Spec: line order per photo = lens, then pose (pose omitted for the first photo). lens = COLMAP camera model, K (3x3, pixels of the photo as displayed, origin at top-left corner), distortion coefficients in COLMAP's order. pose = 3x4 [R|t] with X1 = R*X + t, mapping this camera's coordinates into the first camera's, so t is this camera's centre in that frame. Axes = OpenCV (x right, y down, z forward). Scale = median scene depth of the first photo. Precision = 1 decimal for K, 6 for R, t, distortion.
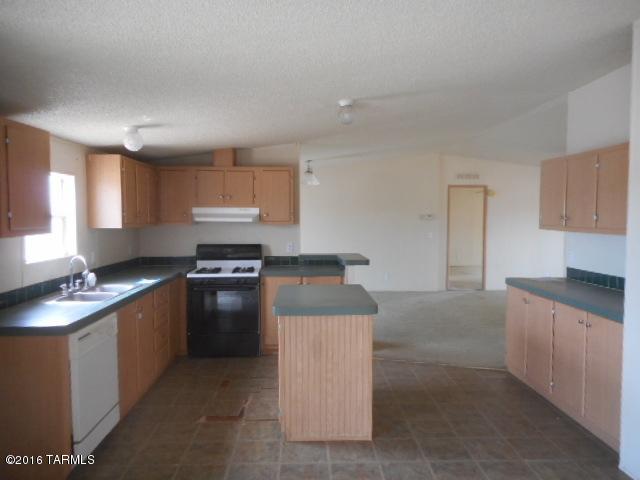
lens RADIAL K [[480.1, 0, 320.0], [0, 480.1, 240.0], [0, 0, 1]] dist [0.006594, 0.001874]
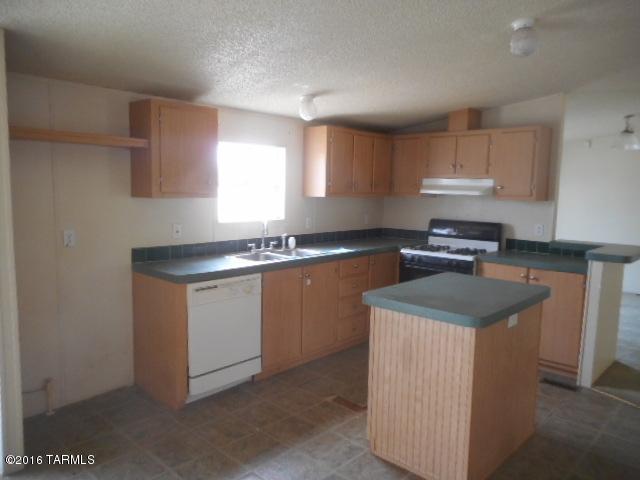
lens RADIAL K [[480.1, 0, 320.0], [0, 480.1, 240.0], [0, 0, 1]] dist [0.006594, 0.001874]
pose [[0.706508, 0.092531, -0.701630, 0.308273], [-0.056340, 0.995623, 0.074570, -0.008773], [0.705459, -0.013154, 0.708629, 0.247460]]
